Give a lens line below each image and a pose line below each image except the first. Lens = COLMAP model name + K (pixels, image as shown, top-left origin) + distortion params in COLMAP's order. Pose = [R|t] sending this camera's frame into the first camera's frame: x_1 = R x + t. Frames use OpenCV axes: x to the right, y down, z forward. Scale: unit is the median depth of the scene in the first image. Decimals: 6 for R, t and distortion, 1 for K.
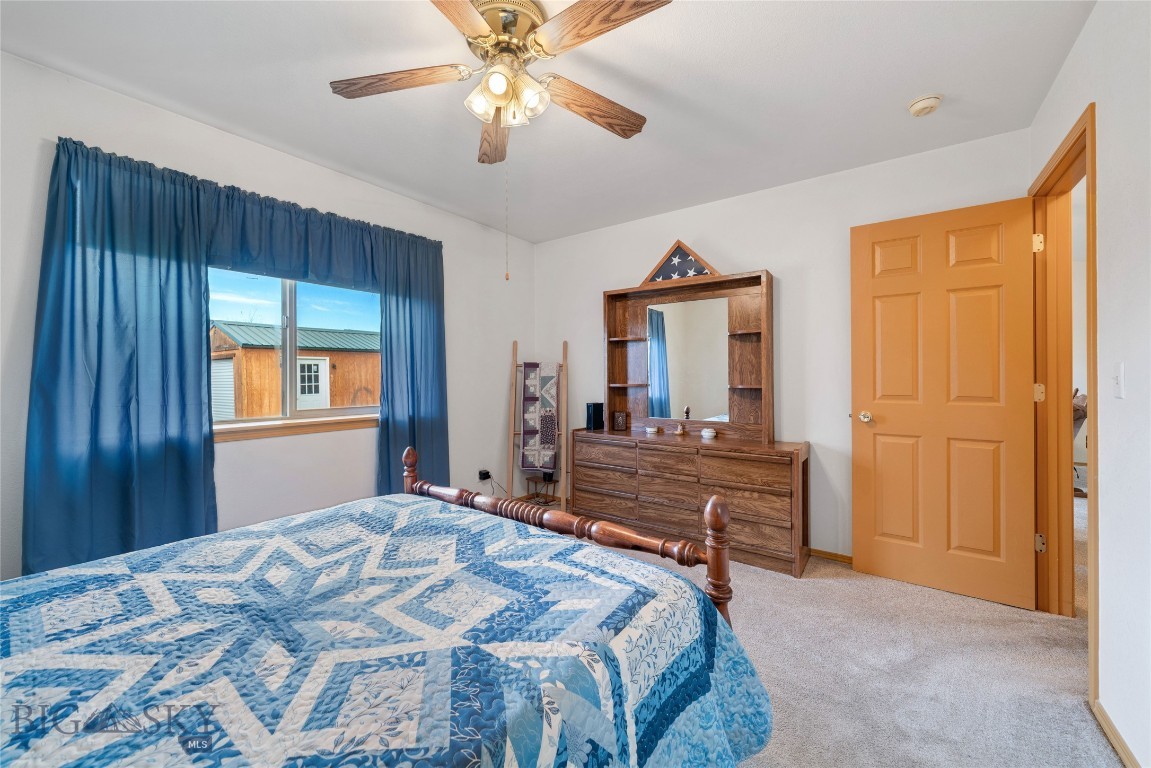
lens RADIAL K [[441.9, 0, 570.2], [0, 441.9, 375.1], [0, 0, 1]] dist [-0.002792, -0.000399]
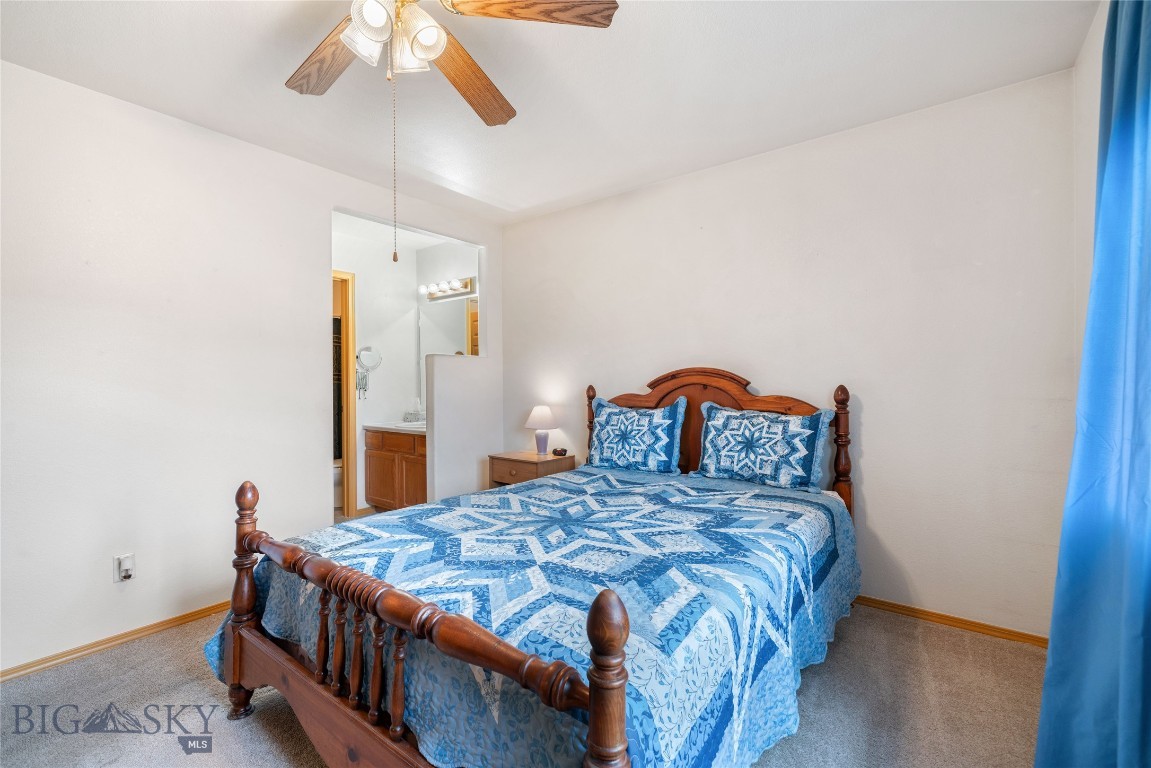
lens RADIAL K [[498.7, 0, 567.4], [0, 498.7, 385.7], [0, 0, 1]] dist [-0.000946, -0.000532]
pose [[-0.999669, 0.010555, 0.023455, -0.476118], [0.010692, 0.999926, 0.005724, 0.009004], [-0.023393, 0.005973, -0.999709, 1.906053]]
